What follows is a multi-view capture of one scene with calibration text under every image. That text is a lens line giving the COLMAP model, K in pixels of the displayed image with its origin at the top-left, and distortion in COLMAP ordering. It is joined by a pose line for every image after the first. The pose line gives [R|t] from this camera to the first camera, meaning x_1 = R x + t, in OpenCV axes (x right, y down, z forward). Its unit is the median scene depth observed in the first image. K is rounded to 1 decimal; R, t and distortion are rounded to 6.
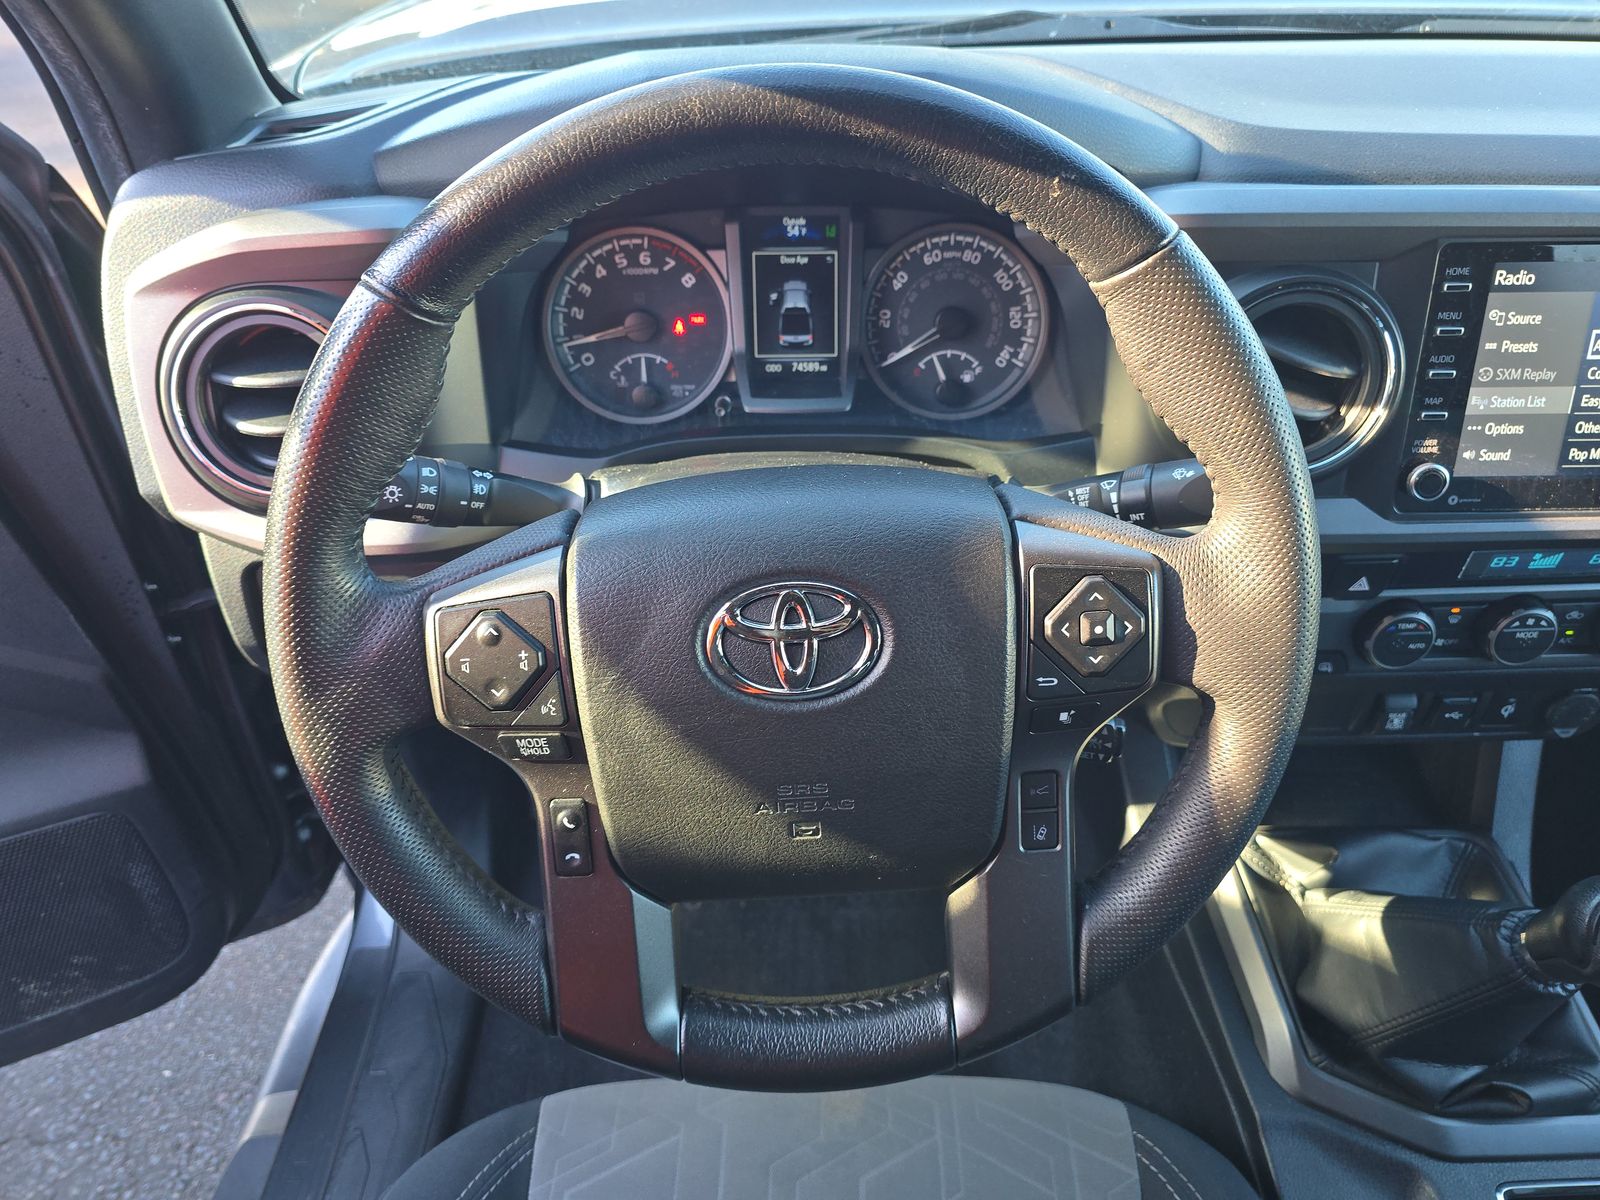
lens RADIAL K [[1075.8, 0, 804.9], [0, 1075.8, 605.2], [0, 0, 1]] dist [0.049581, -0.053506]
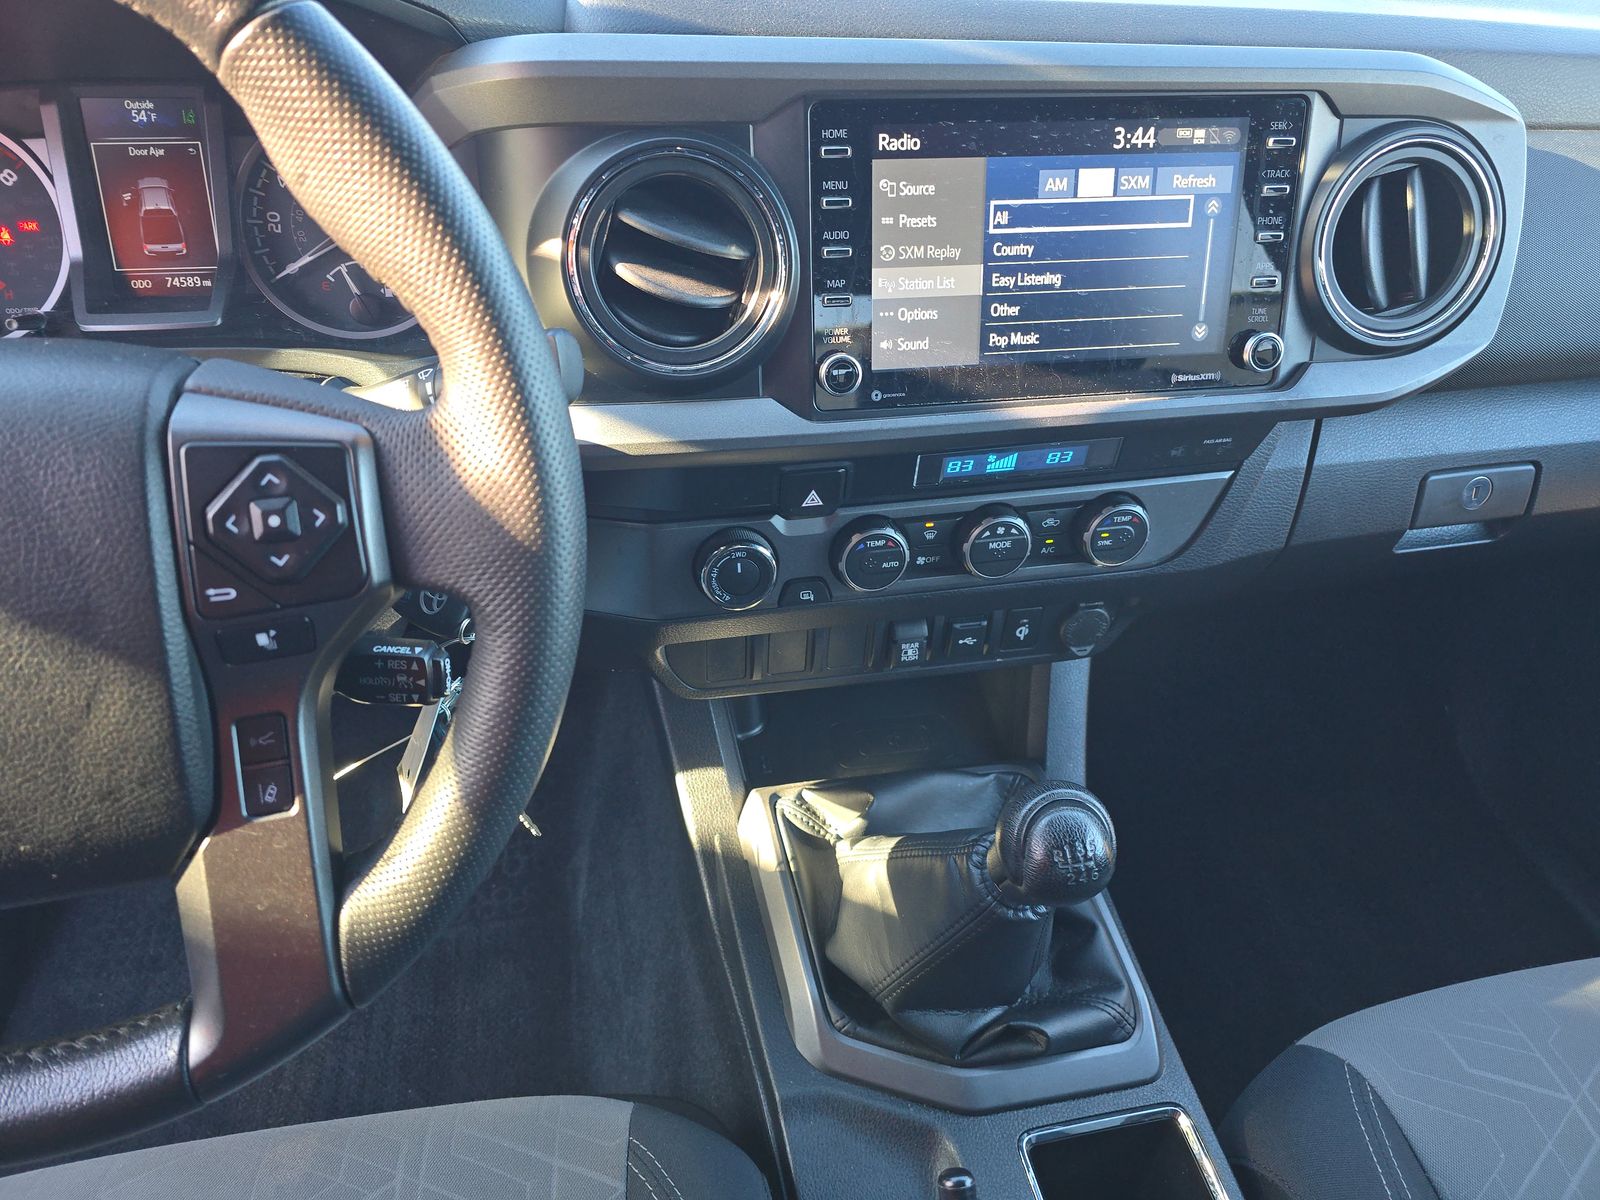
lens RADIAL K [[1059.2, 0, 798.4], [0, 1059.2, 606.1], [0, 0, 1]] dist [0.050909, -0.054395]
pose [[0.982641, -0.071850, 0.171038, 0.318613], [0.074859, 0.997131, -0.011200, 0.075769], [-0.169743, 0.023809, 0.985201, 0.113472]]
